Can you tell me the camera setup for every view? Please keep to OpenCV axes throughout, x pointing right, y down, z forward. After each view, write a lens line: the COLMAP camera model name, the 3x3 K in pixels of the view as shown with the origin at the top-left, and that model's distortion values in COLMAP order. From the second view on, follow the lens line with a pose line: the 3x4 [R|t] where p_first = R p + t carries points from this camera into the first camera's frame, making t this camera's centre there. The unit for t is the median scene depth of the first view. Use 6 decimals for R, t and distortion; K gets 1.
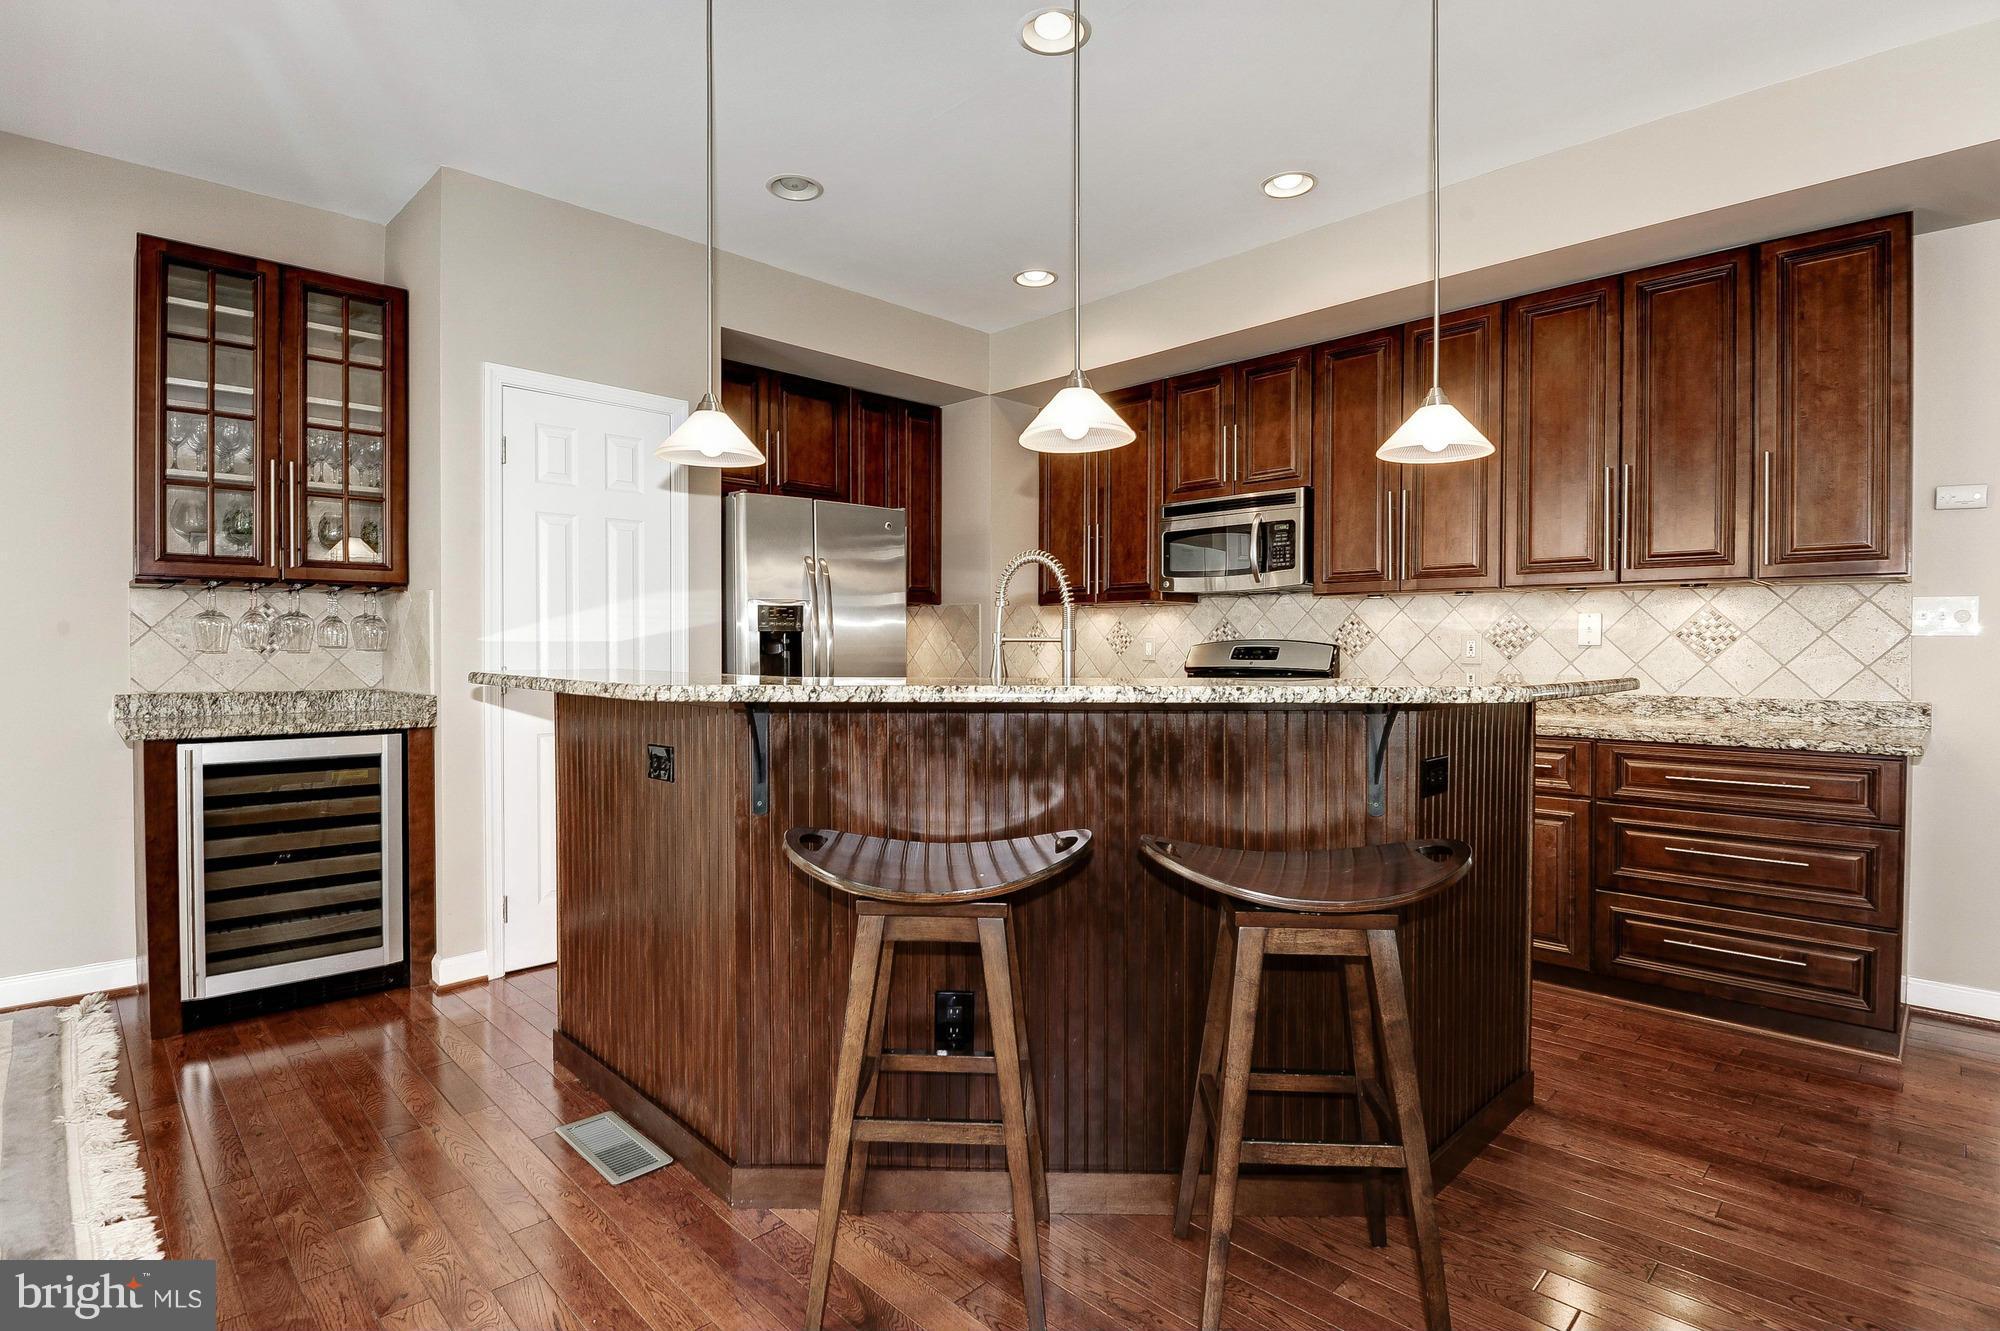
lens RADIAL K [[993.3, 0, 1009.9], [0, 993.3, 656.6], [0, 0, 1]] dist [0.003253, -0.017785]
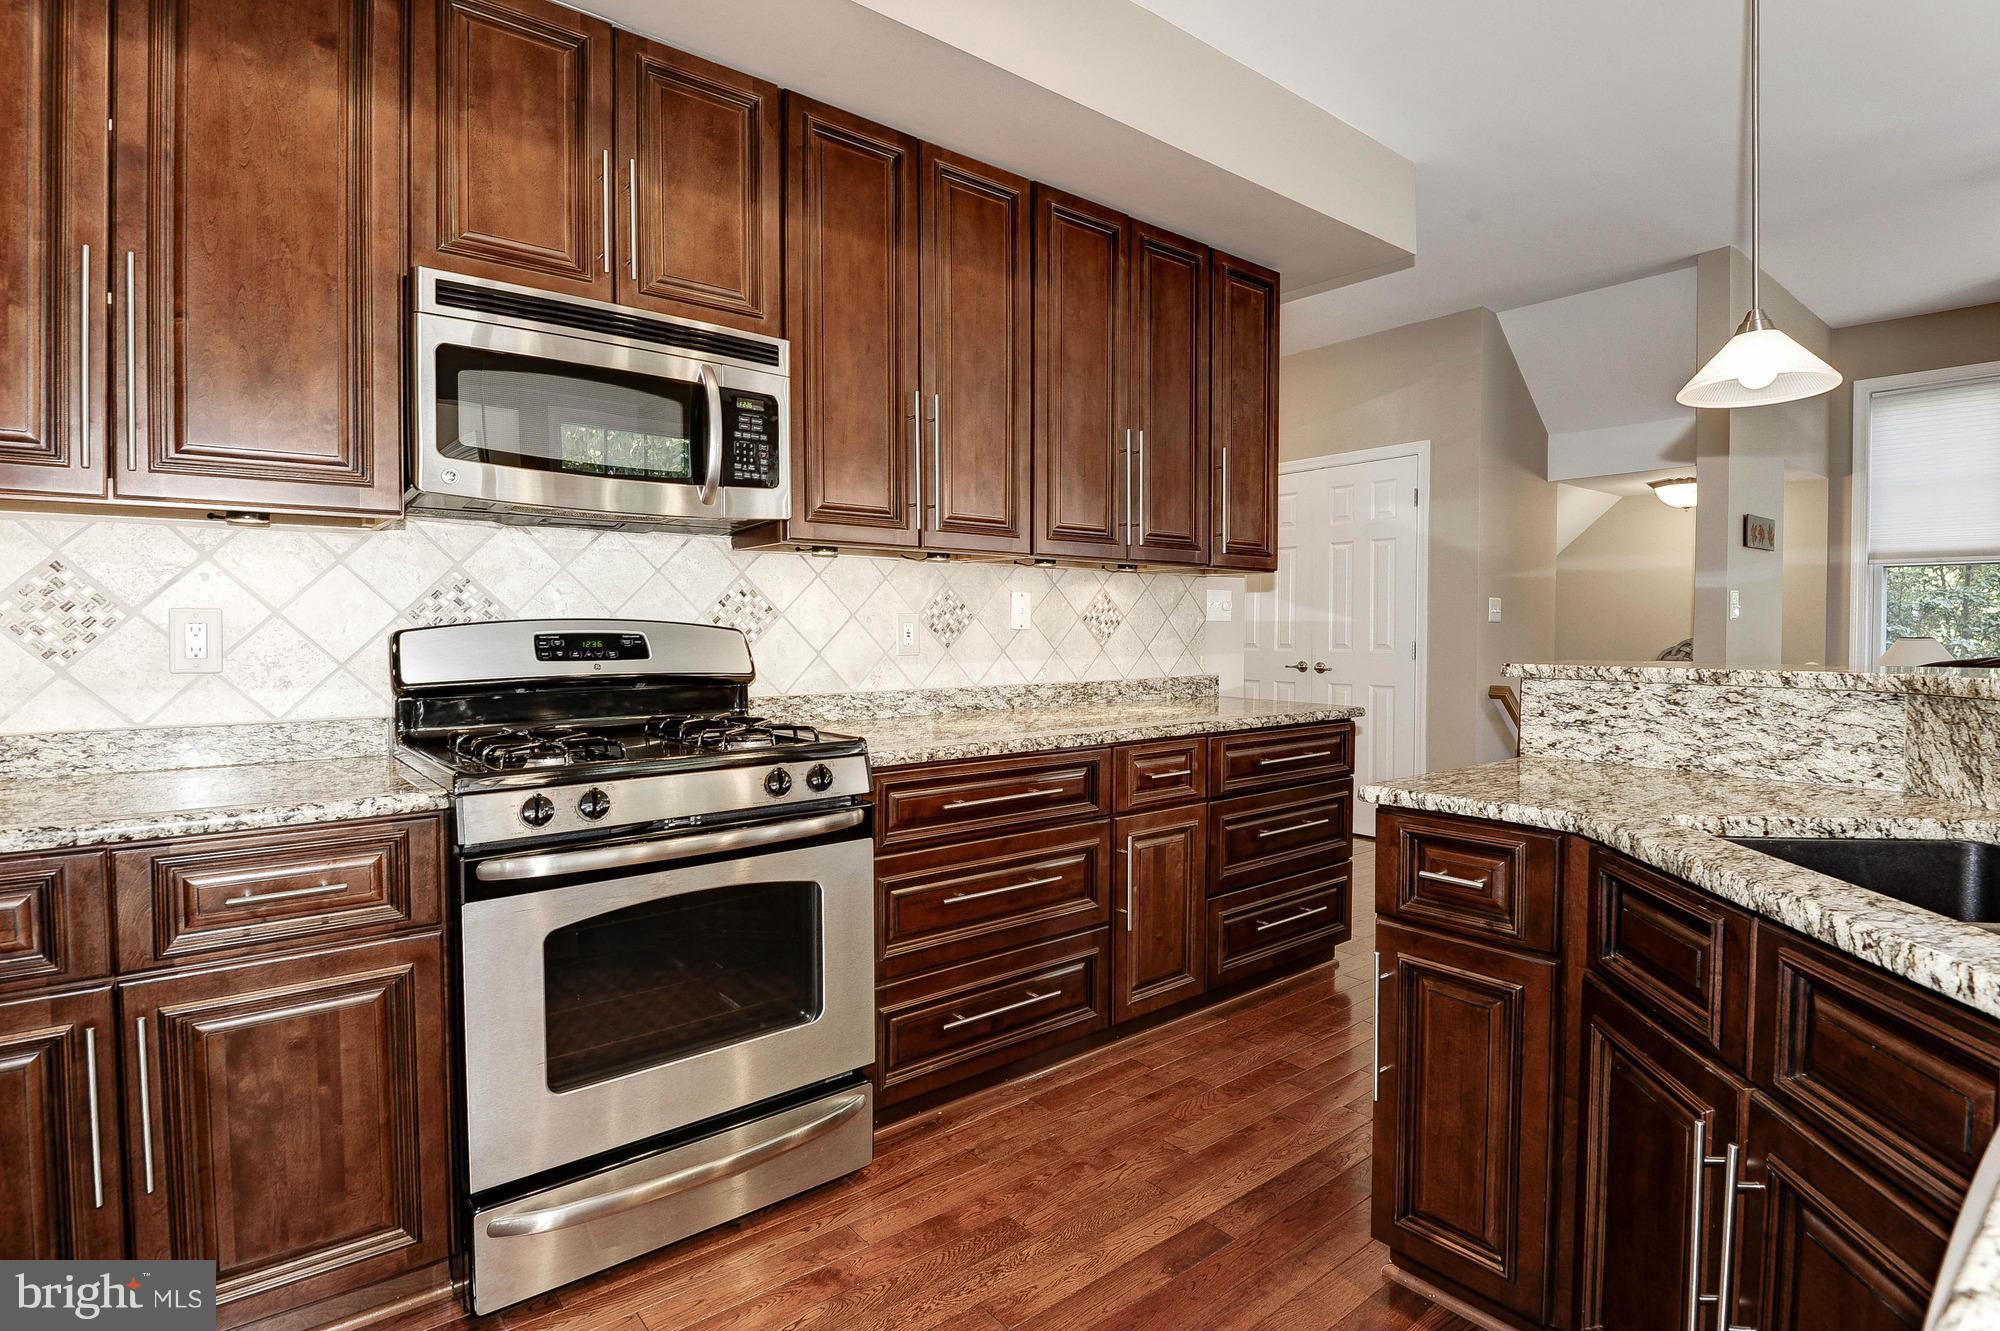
lens RADIAL K [[993.3, 0, 1009.9], [0, 993.3, 656.6], [0, 0, 1]] dist [0.003253, -0.017785]
pose [[0.087873, -0.028636, 0.995720, -0.256132], [0.012967, 0.999535, 0.027601, -0.010892], [-0.996047, 0.010486, 0.088204, 0.875524]]
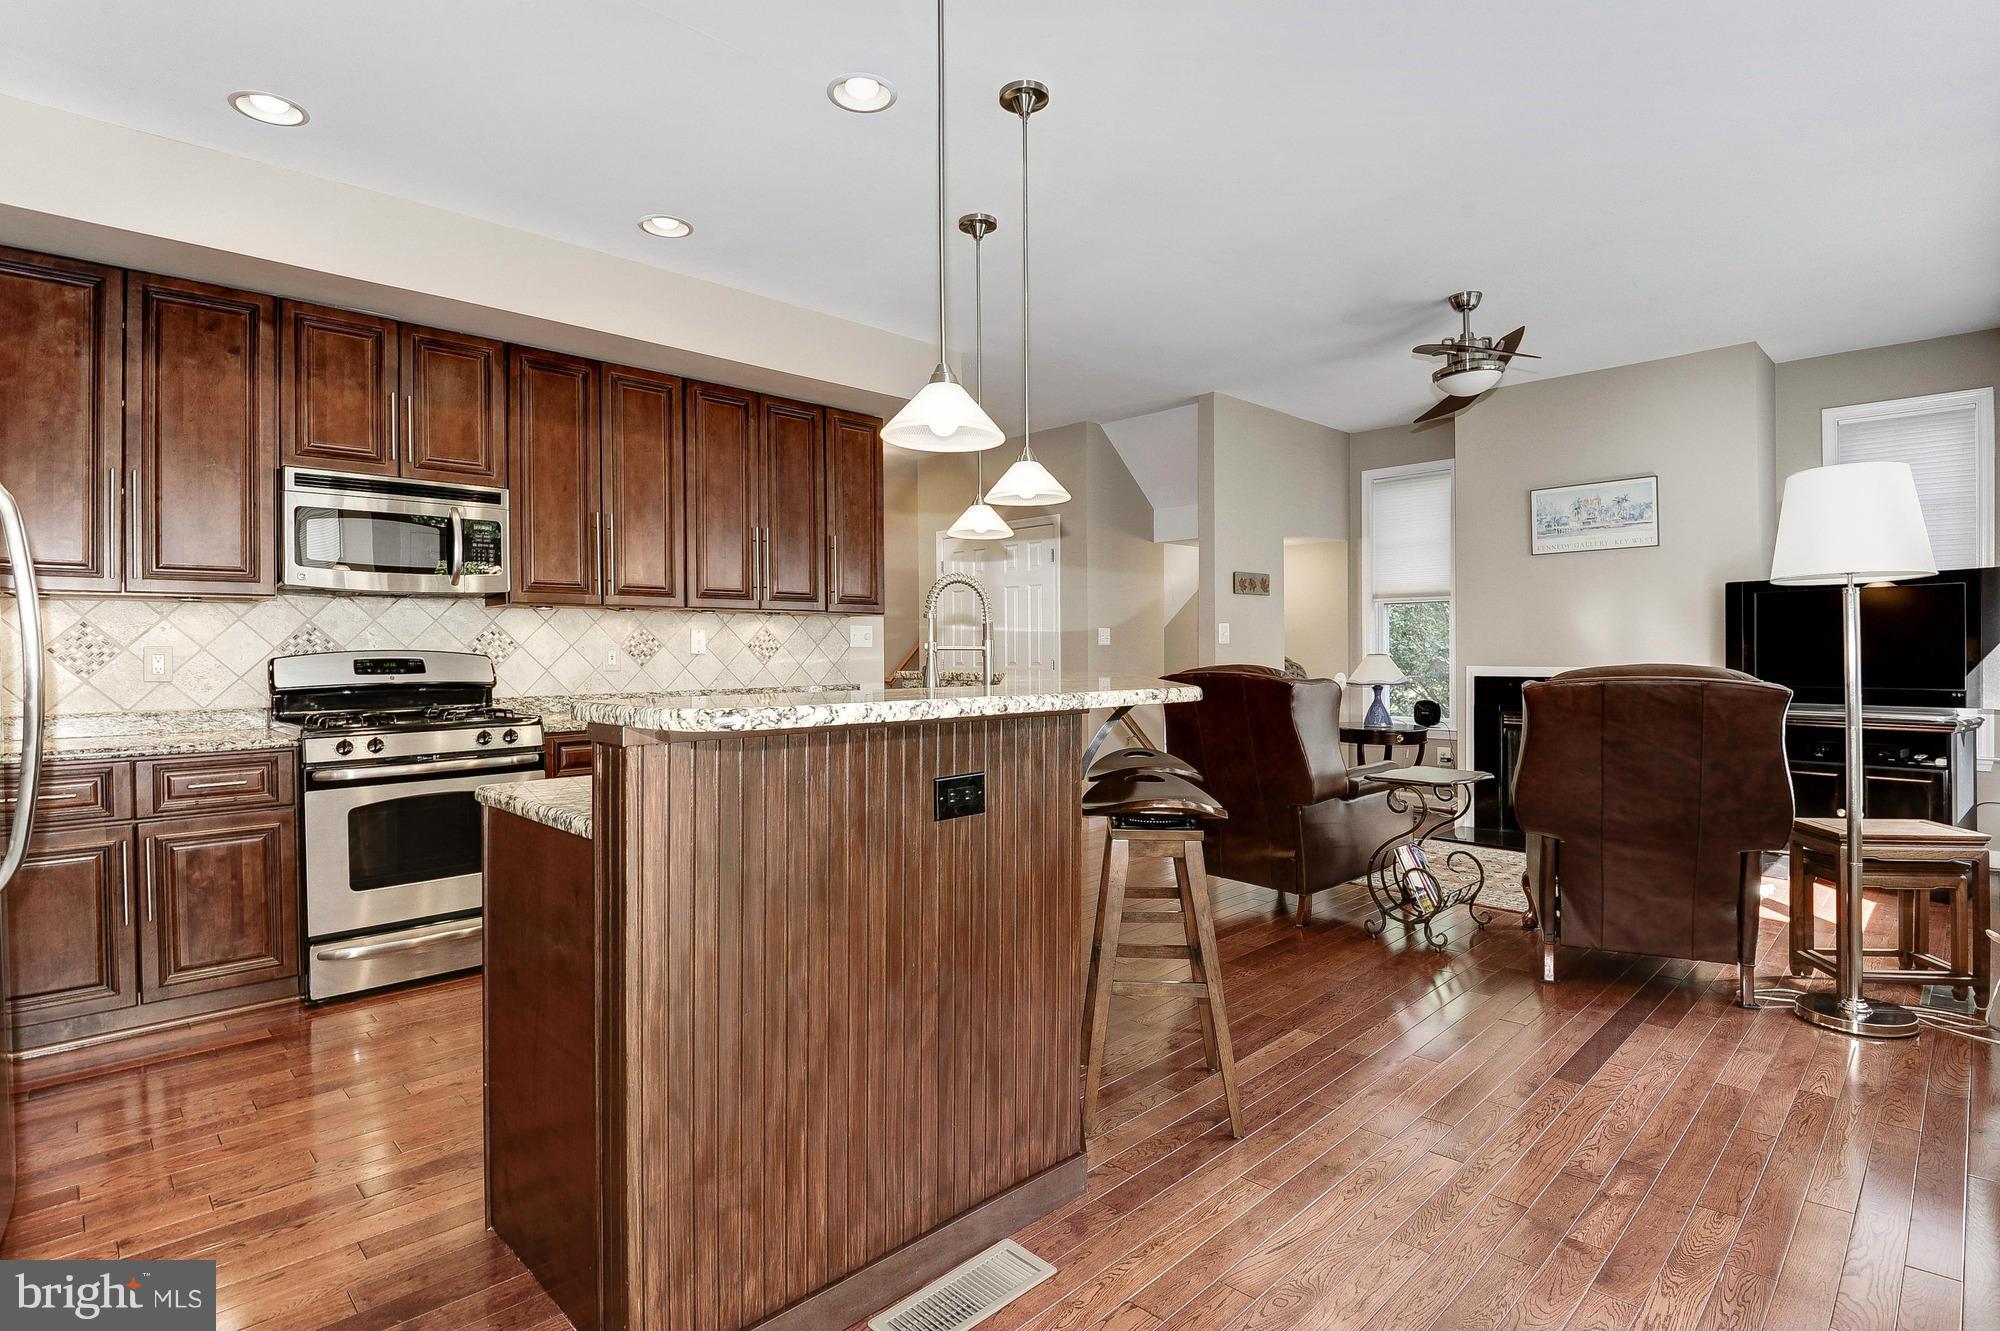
lens RADIAL K [[975.0, 0, 975.8], [0, 975.0, 660.1], [0, 0, 1]] dist [0.002995, -0.019294]
pose [[0.015117, -0.011447, 0.999820, -0.662514], [0.018539, 0.999766, 0.011166, -0.010203], [-0.999714, 0.018367, 0.015326, 0.571317]]
